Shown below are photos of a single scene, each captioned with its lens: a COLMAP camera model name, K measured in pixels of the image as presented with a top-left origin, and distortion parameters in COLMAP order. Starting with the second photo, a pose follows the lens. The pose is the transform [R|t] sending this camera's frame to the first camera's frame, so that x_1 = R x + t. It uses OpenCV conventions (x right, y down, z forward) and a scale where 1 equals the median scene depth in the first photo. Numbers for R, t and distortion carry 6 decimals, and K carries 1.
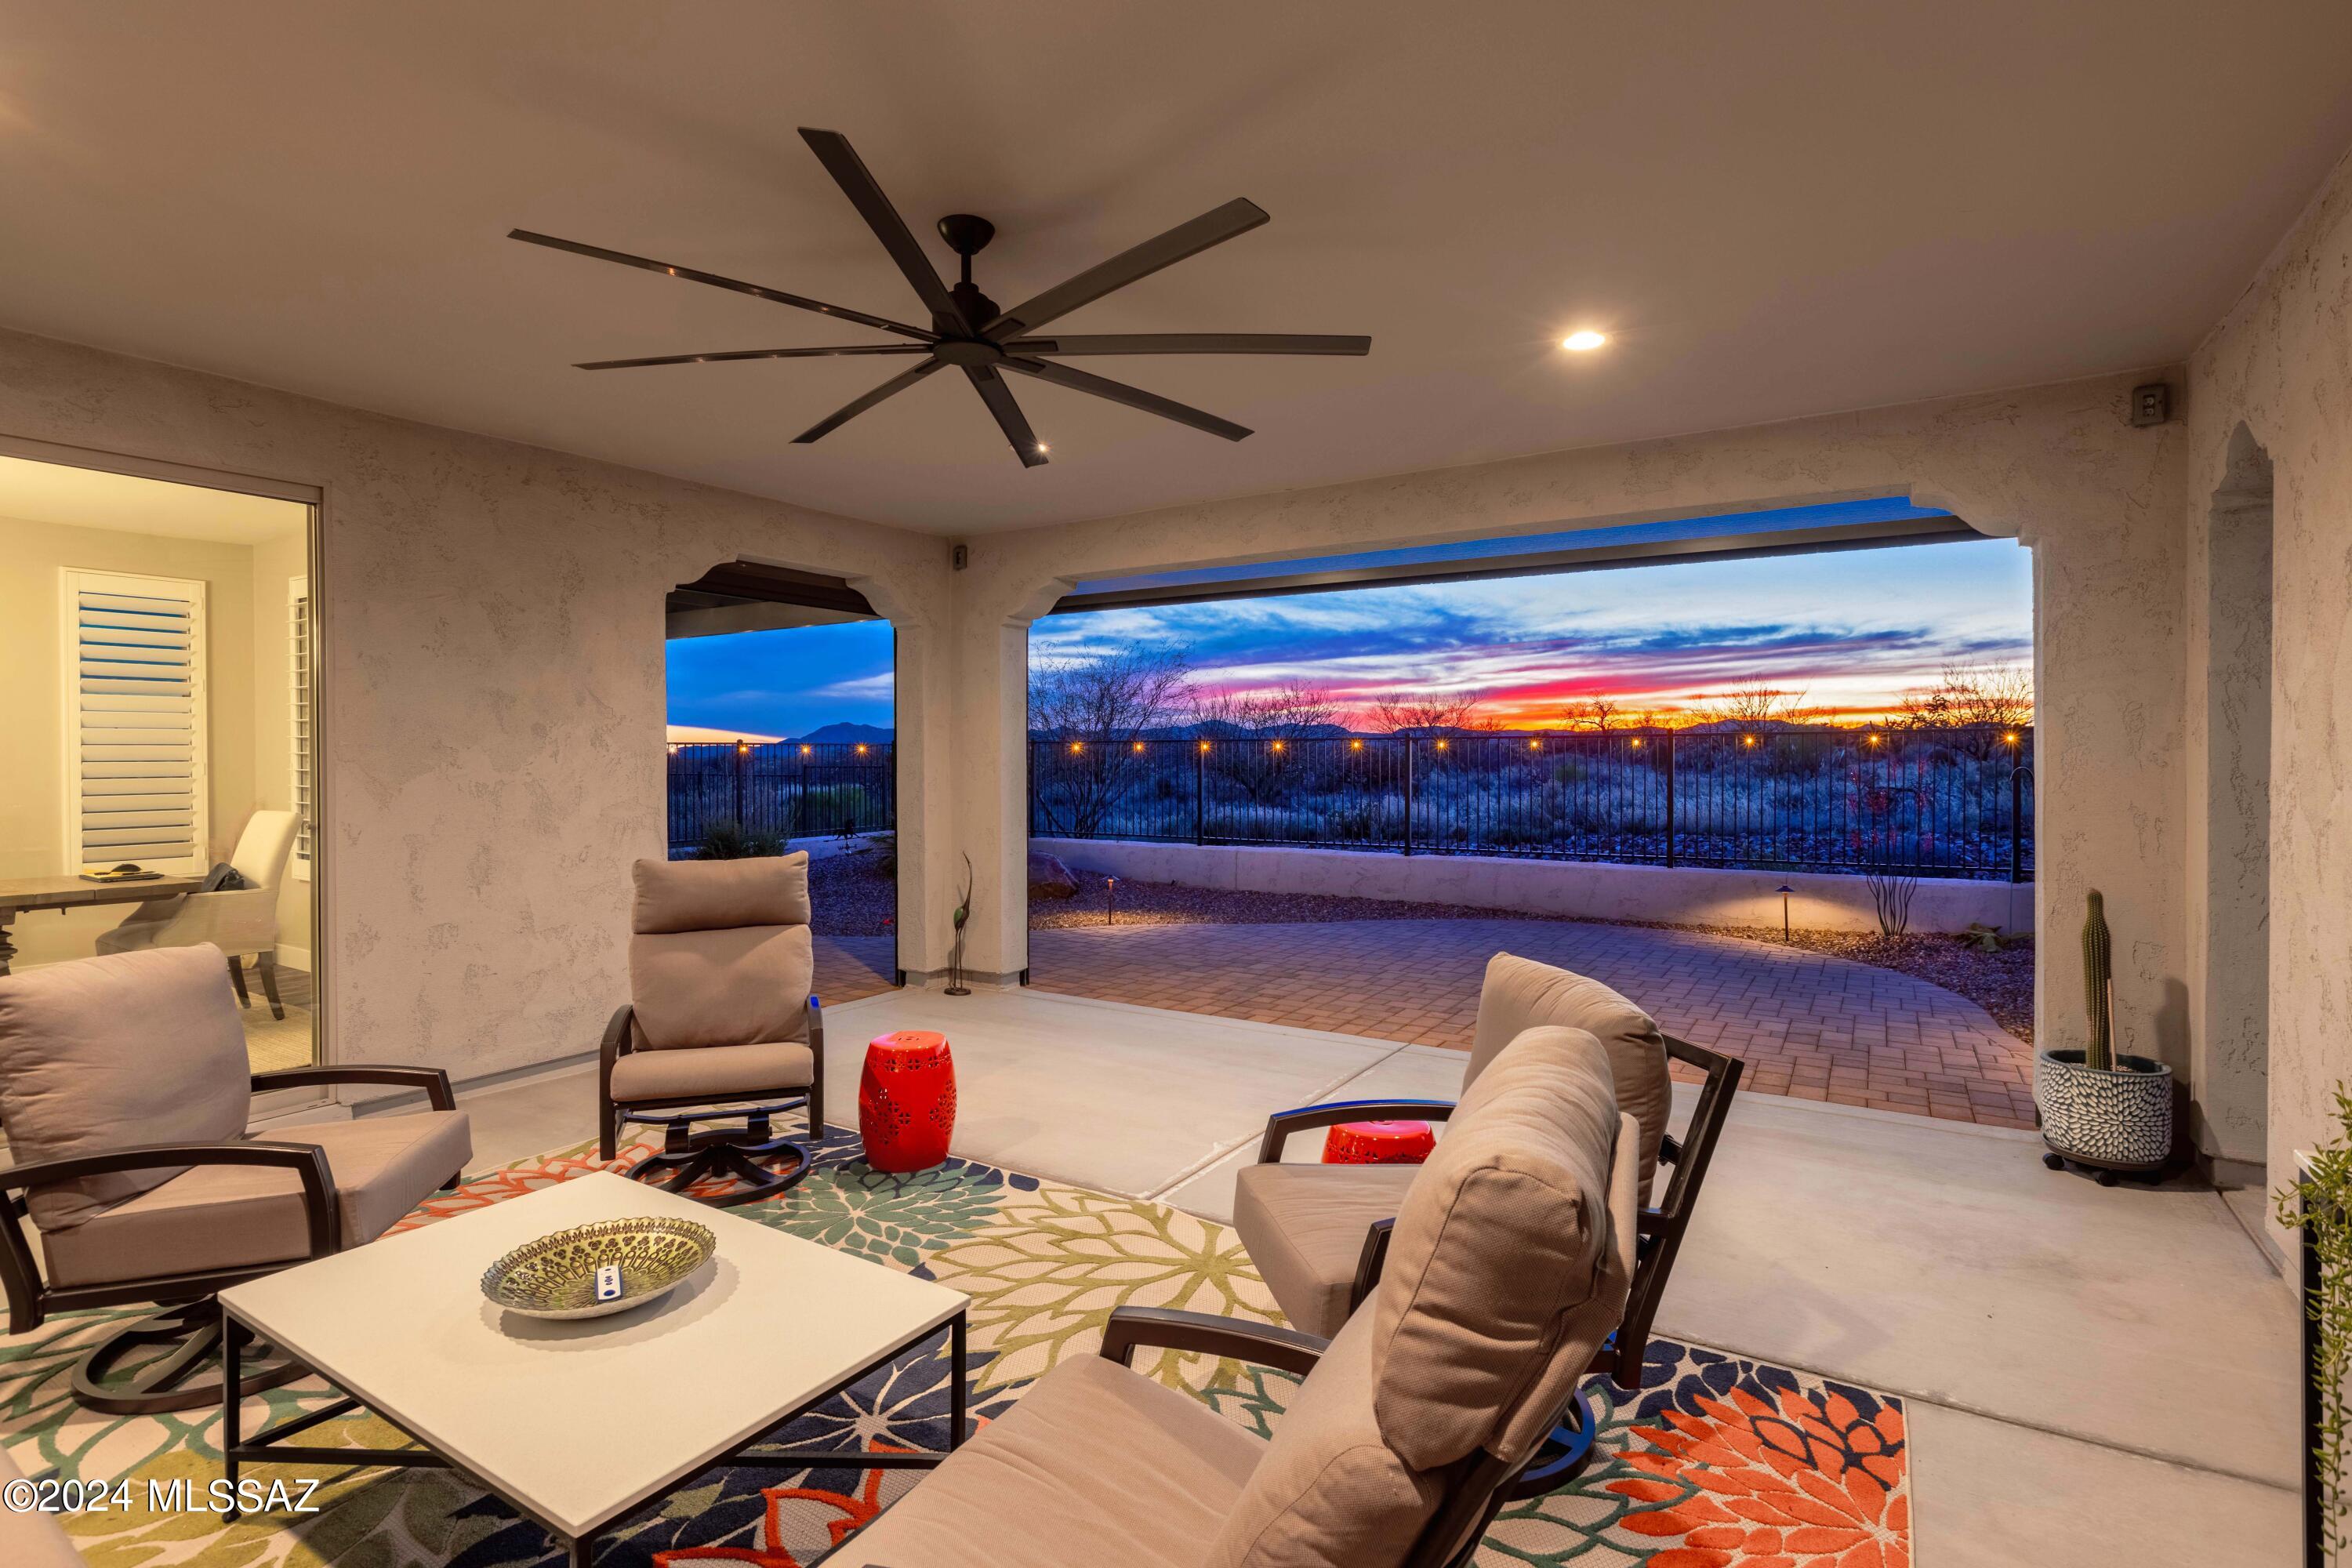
lens RADIAL K [[1147.2, 0, 1174.8], [0, 1147.2, 775.3], [0, 0, 1]] dist [-0.002709, -0.000647]
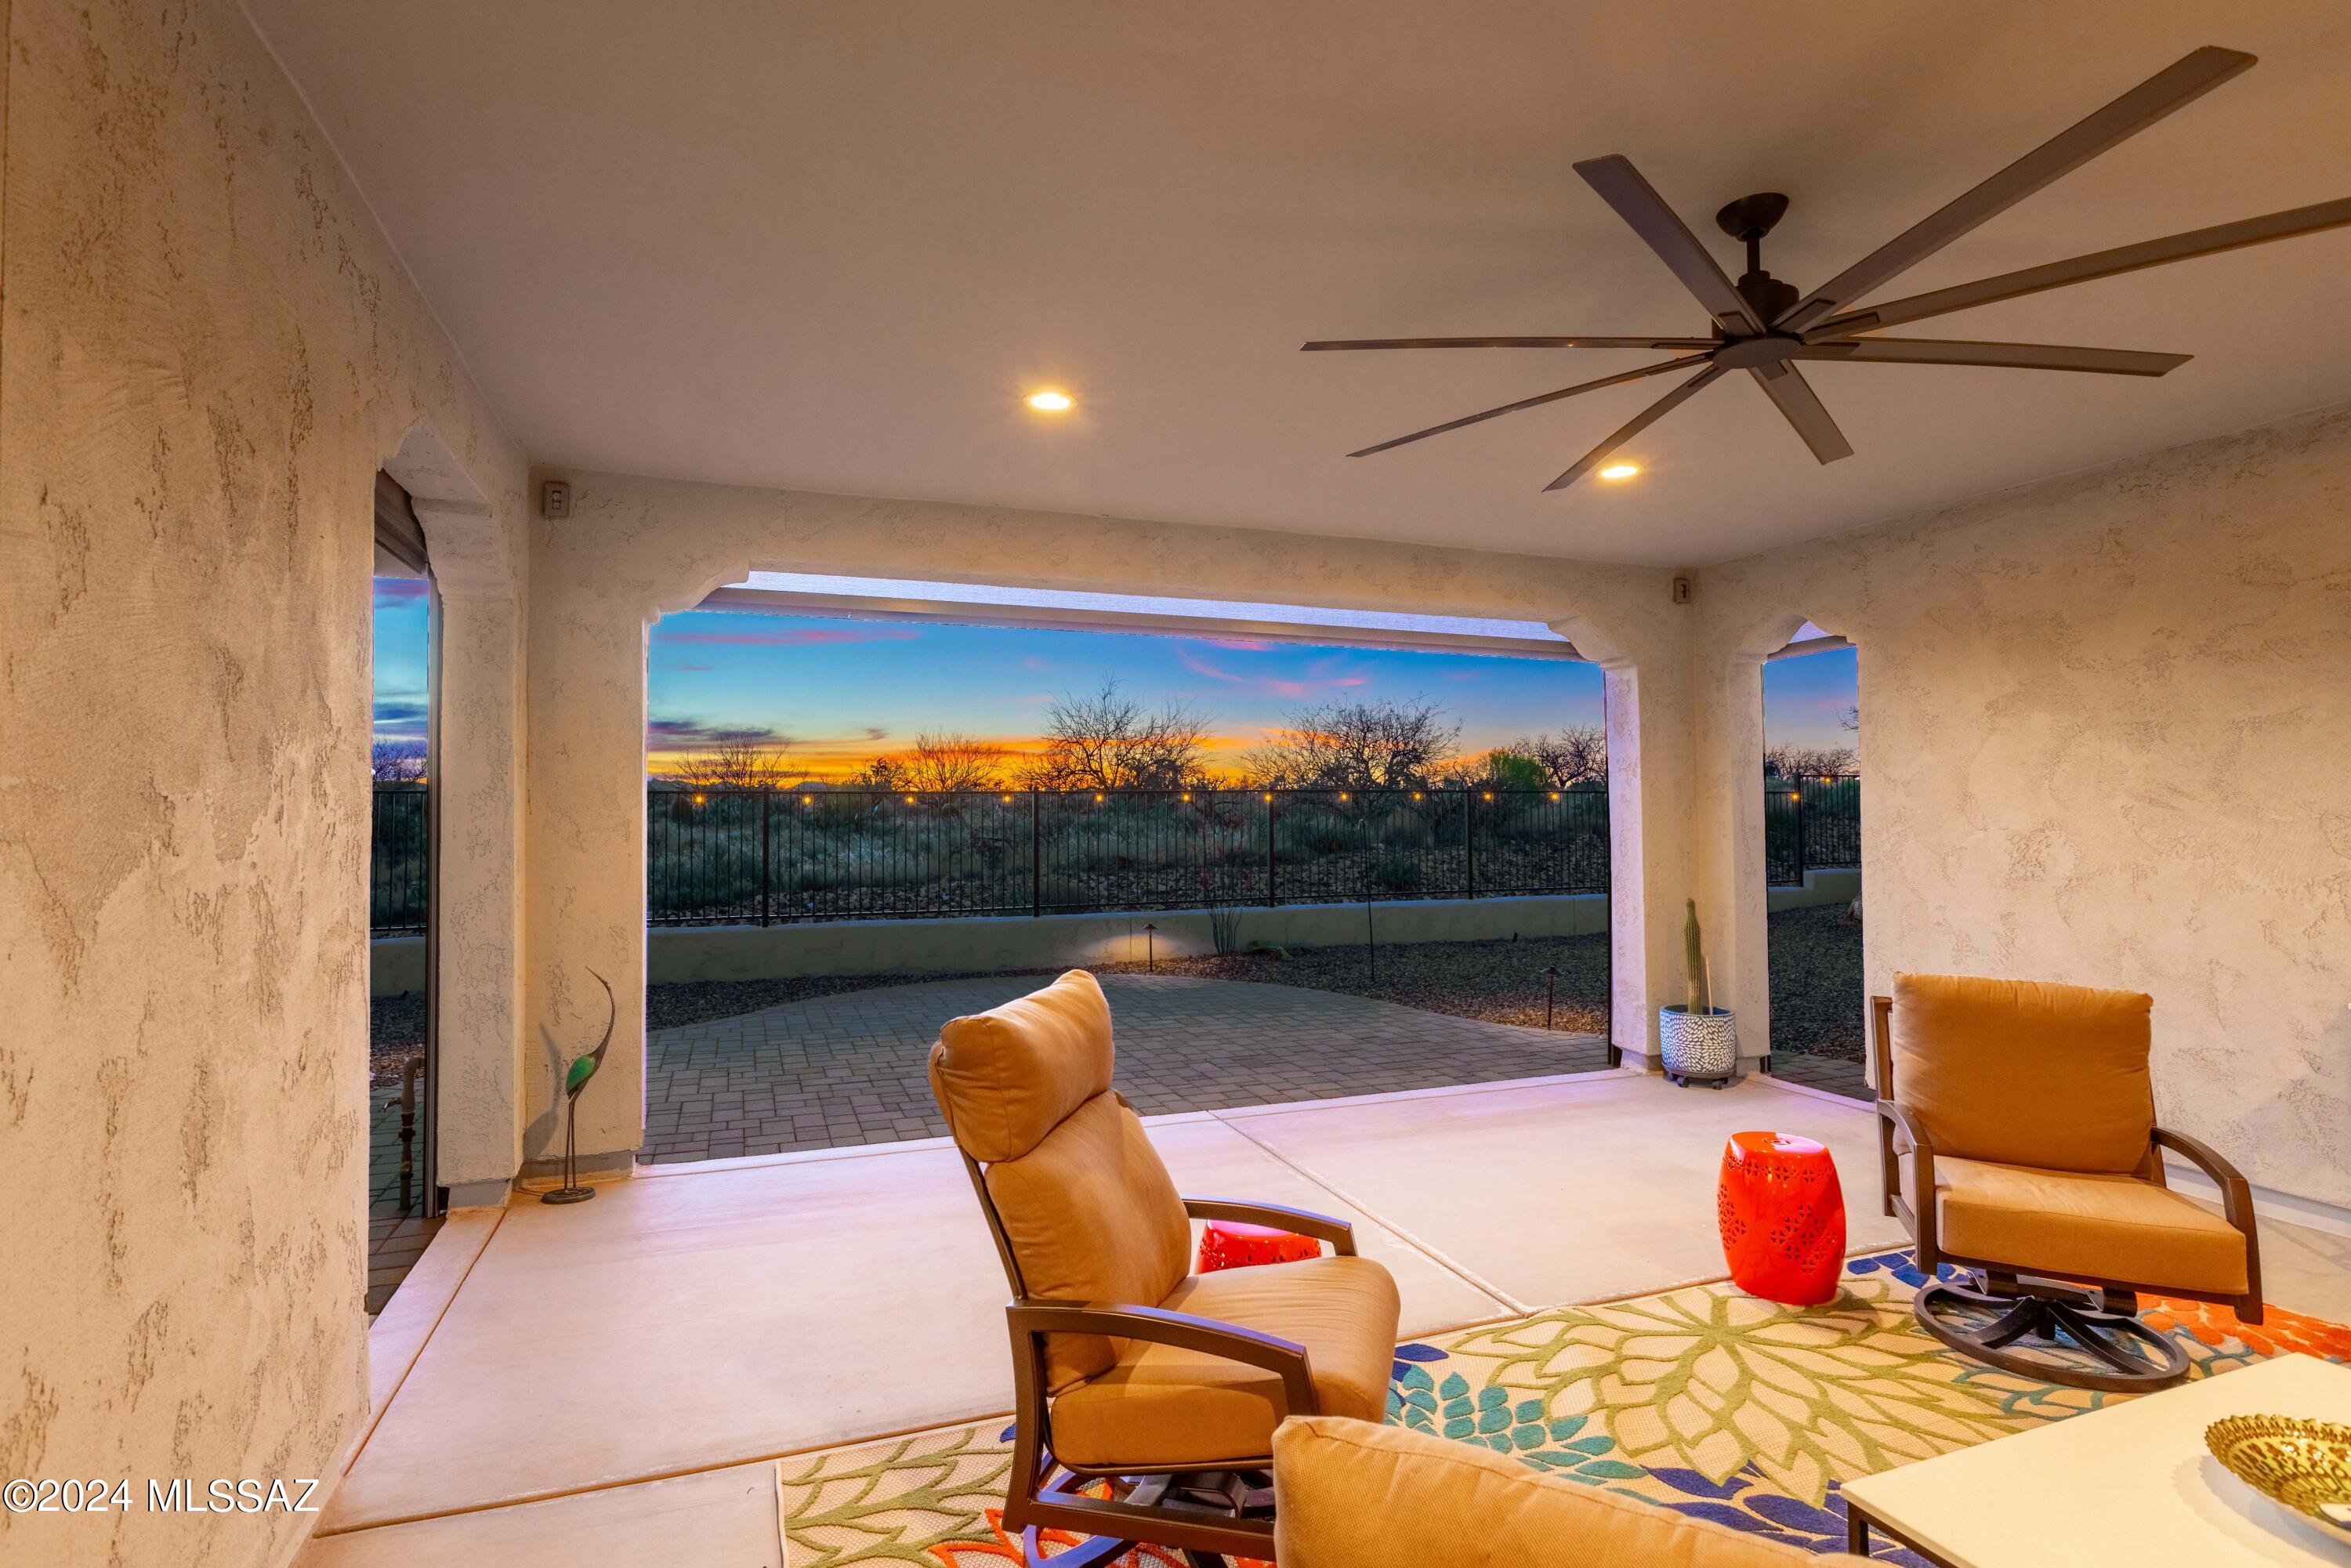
lens RADIAL K [[1146.7, 0, 1171.9], [0, 1146.7, 782.2], [0, 0, 1]] dist [-0.002709, -0.000647]
pose [[0.599511, 0.017881, 0.800167, -0.841474], [0.015822, 0.999290, -0.034185, -0.013988], [-0.800210, 0.033154, 0.598802, 0.625140]]
